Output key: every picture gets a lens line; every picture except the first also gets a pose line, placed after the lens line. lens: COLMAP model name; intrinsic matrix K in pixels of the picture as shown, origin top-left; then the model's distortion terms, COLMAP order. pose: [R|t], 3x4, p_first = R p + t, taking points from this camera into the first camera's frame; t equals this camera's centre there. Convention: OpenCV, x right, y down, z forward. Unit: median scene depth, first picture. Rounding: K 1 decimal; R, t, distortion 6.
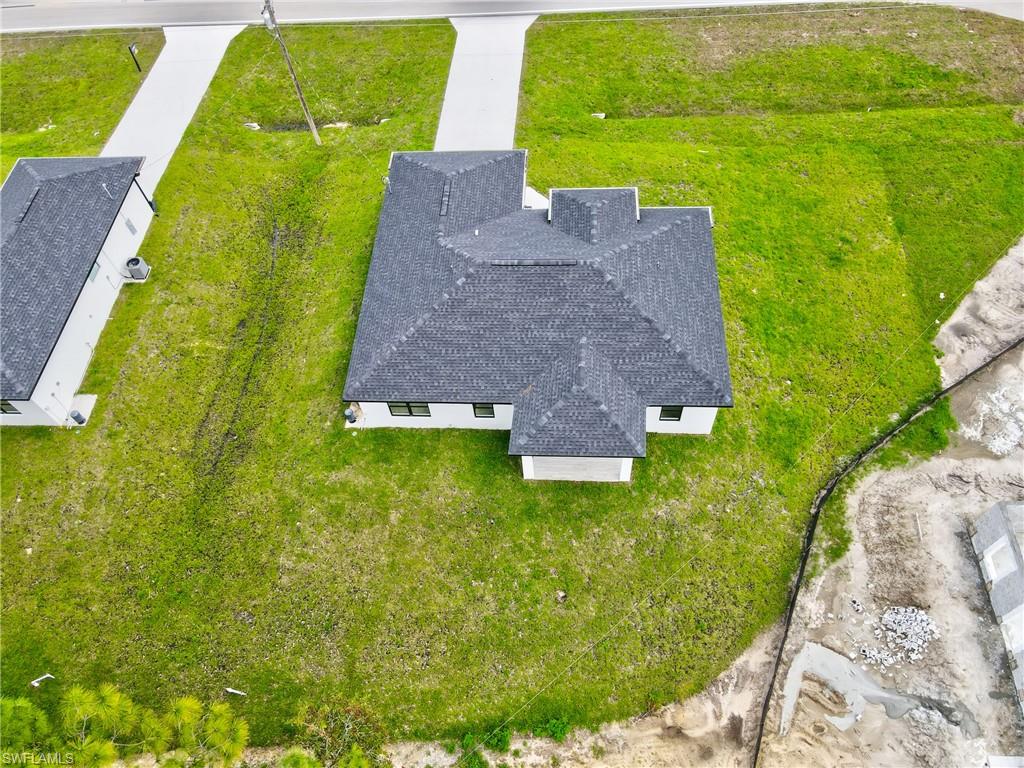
lens RADIAL K [[752.9, 0, 502.0], [0, 752.9, 388.1], [0, 0, 1]] dist [0.012054, 0.002692]
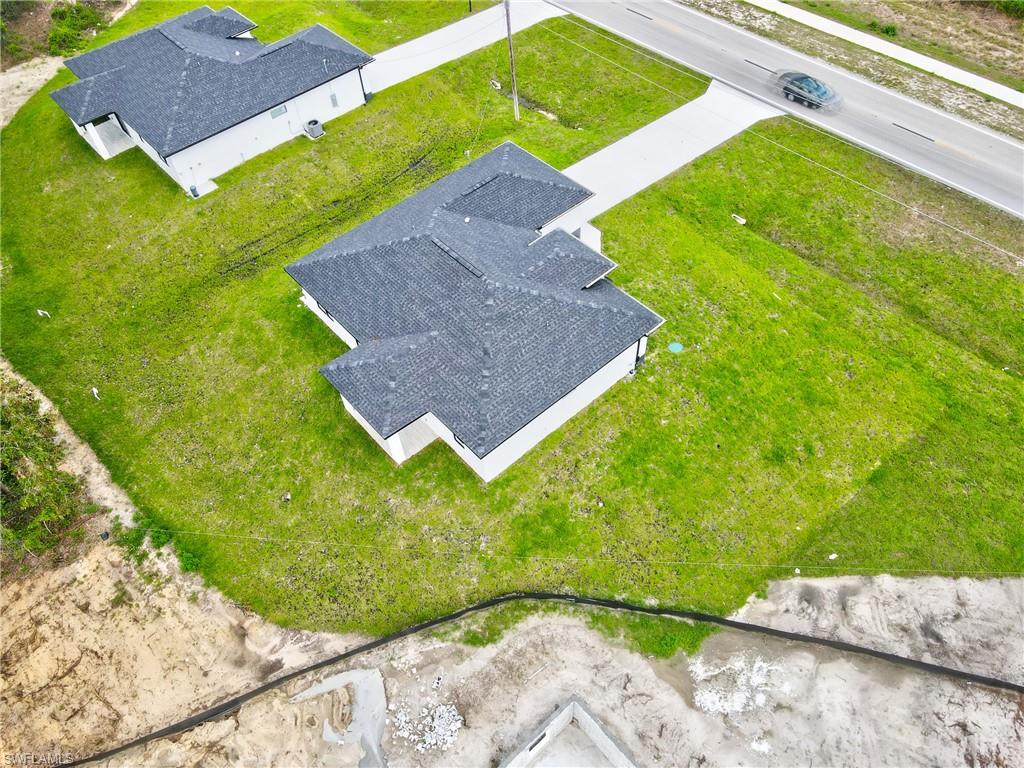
lens RADIAL K [[752.9, 0, 502.0], [0, 752.9, 388.1], [0, 0, 1]] dist [0.012054, 0.002692]
pose [[0.702888, 0.578753, -0.413513, 0.652977], [-0.588715, 0.799615, 0.118446, -0.180767], [0.399202, 0.160187, 0.902761, 0.051966]]
